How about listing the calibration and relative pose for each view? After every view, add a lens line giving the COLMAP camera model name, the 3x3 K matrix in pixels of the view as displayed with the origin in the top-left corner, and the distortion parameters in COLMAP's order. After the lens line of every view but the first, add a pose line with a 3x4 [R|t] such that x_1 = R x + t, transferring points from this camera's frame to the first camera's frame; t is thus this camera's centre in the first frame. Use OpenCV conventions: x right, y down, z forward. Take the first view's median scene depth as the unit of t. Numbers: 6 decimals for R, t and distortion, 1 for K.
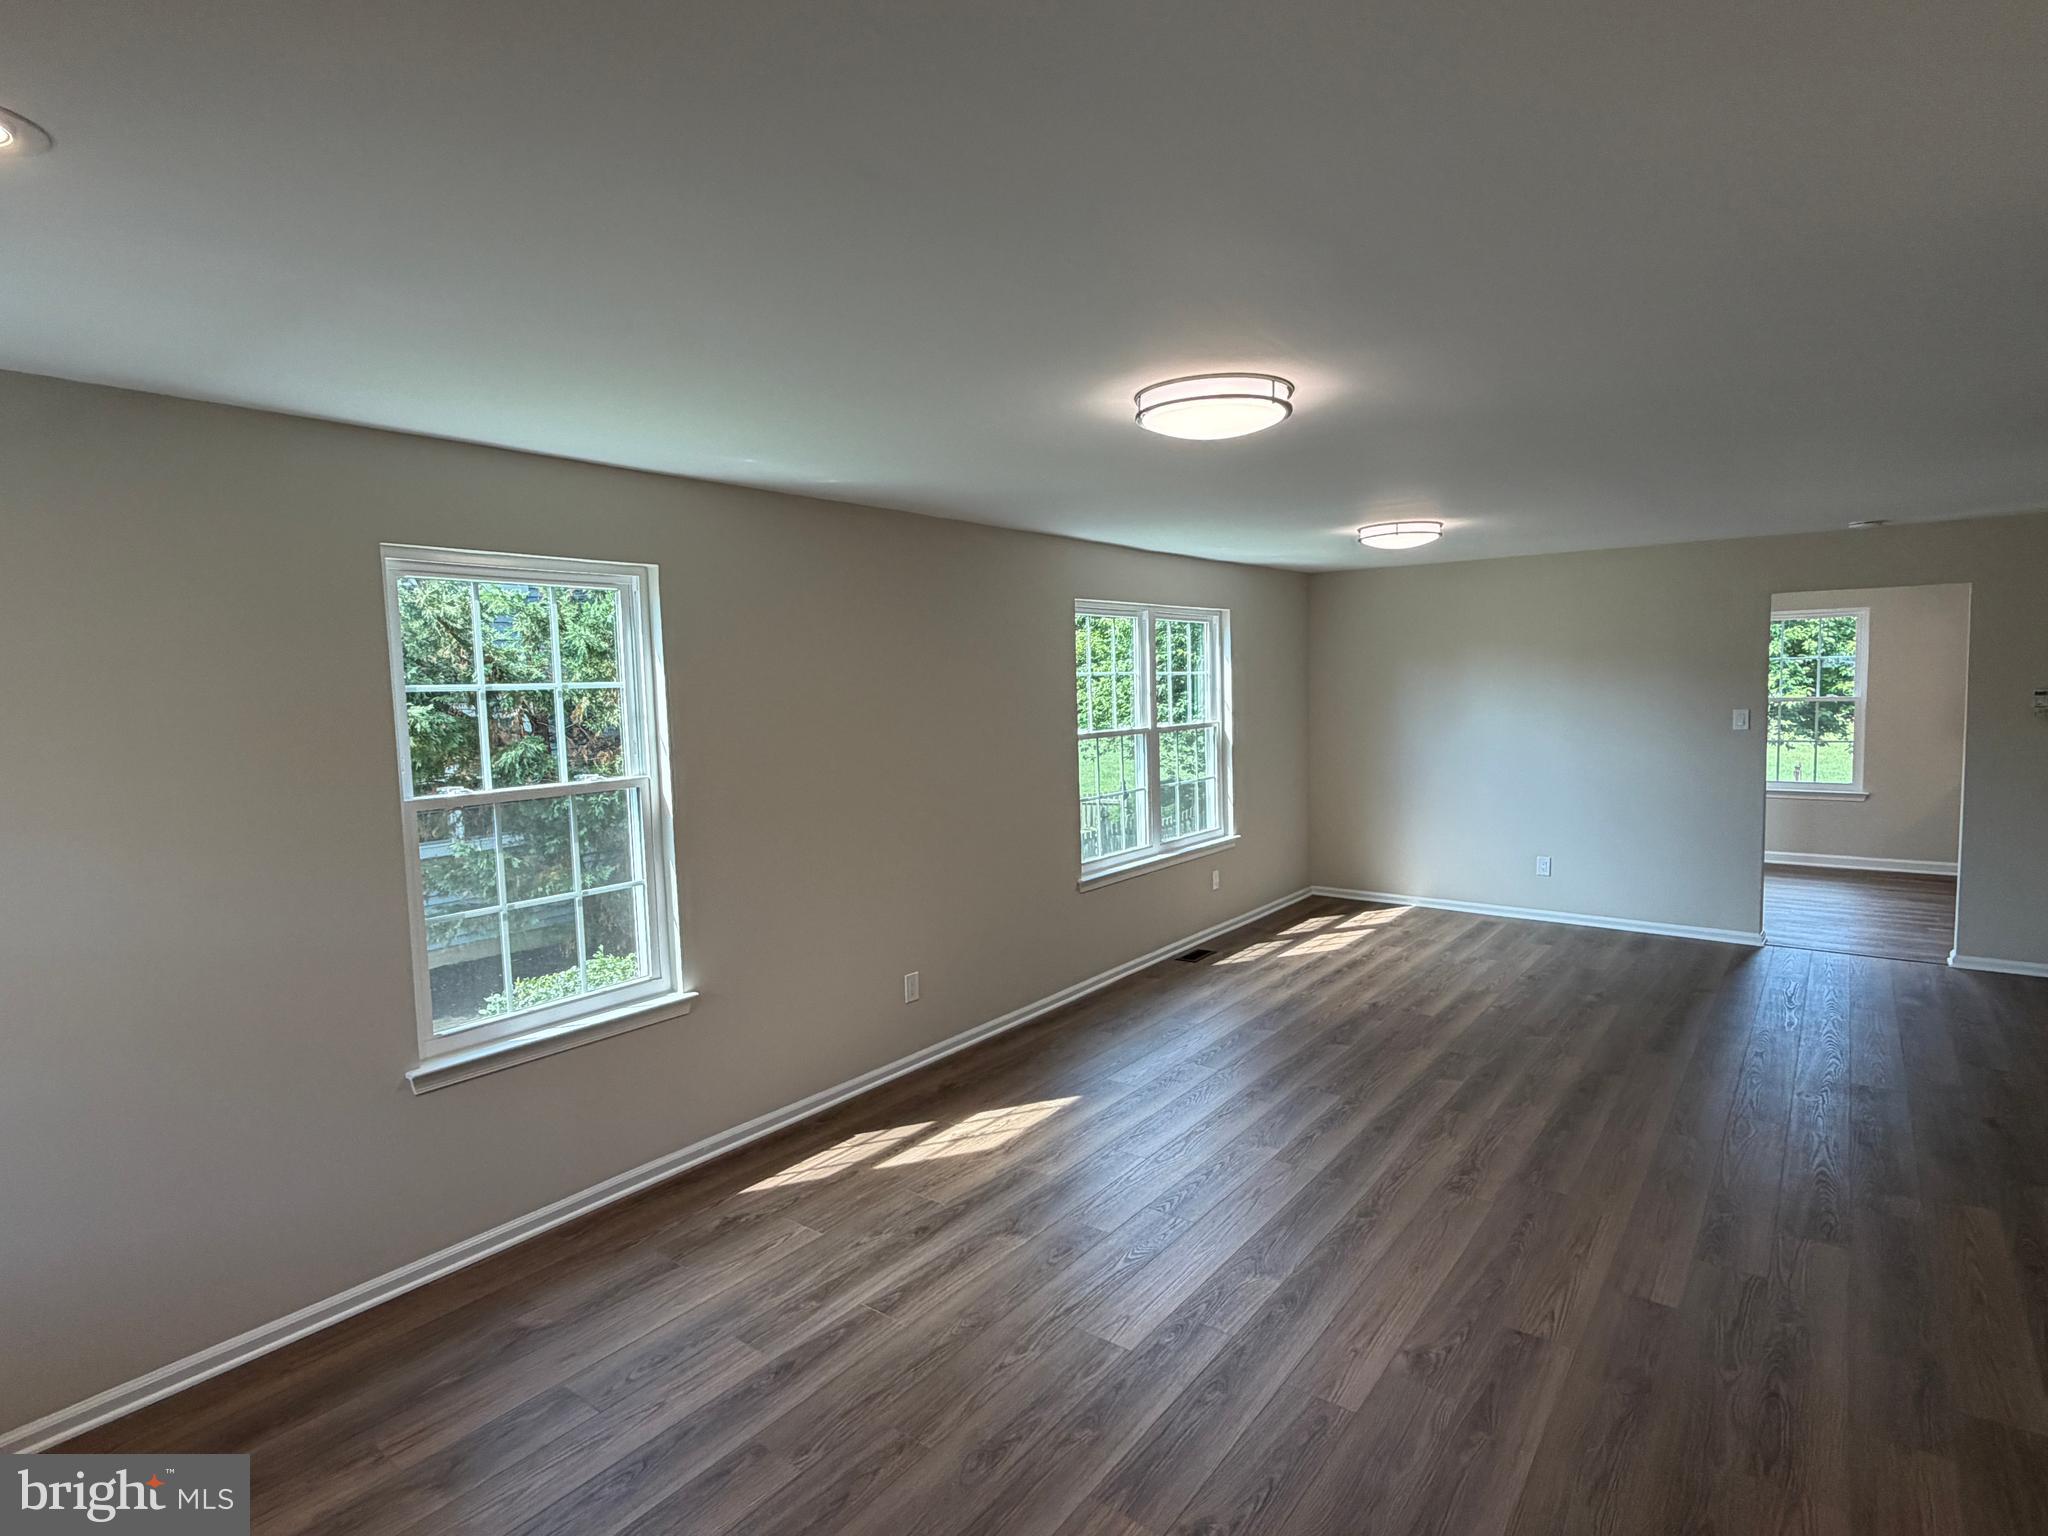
lens RADIAL K [[1046.8, 0, 1020.3], [0, 1046.8, 769.2], [0, 0, 1]] dist [0.000900, 0.000114]
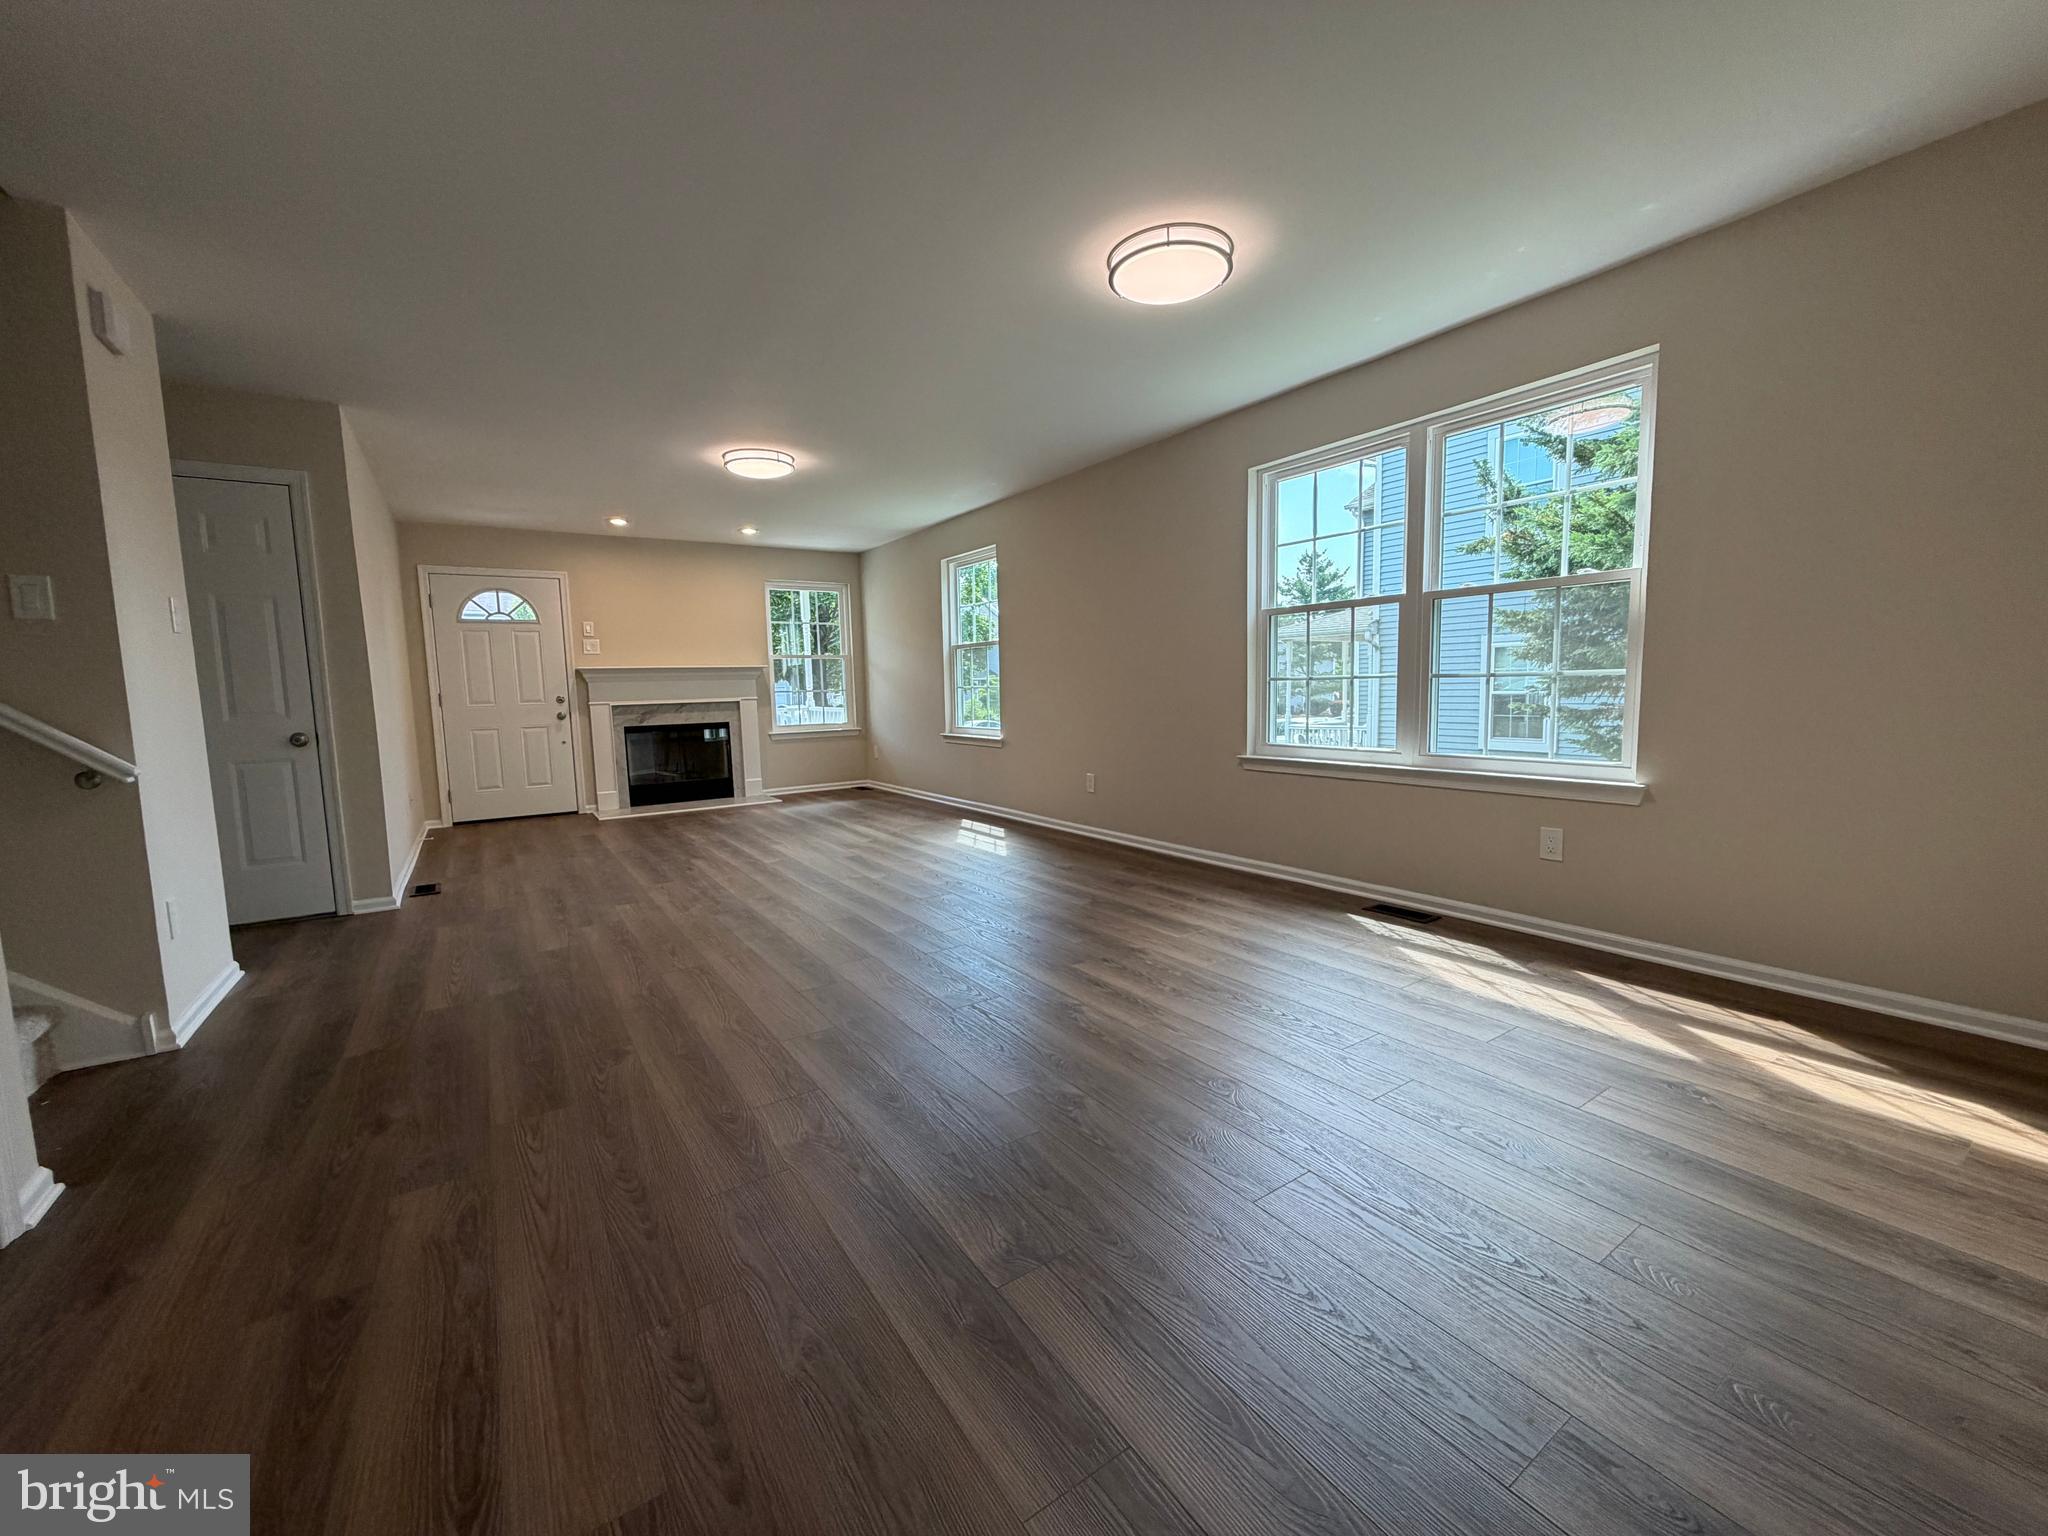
lens RADIAL K [[817.7, 0, 1025.5], [0, 817.7, 774.2], [0, 0, 1]] dist [0.000496, 0.000037]
pose [[-0.311800, 0.130653, -0.941122, 0.782652], [-0.040978, 0.987730, 0.150700, 0.012031], [0.949264, 0.085553, -0.302620, 0.946780]]
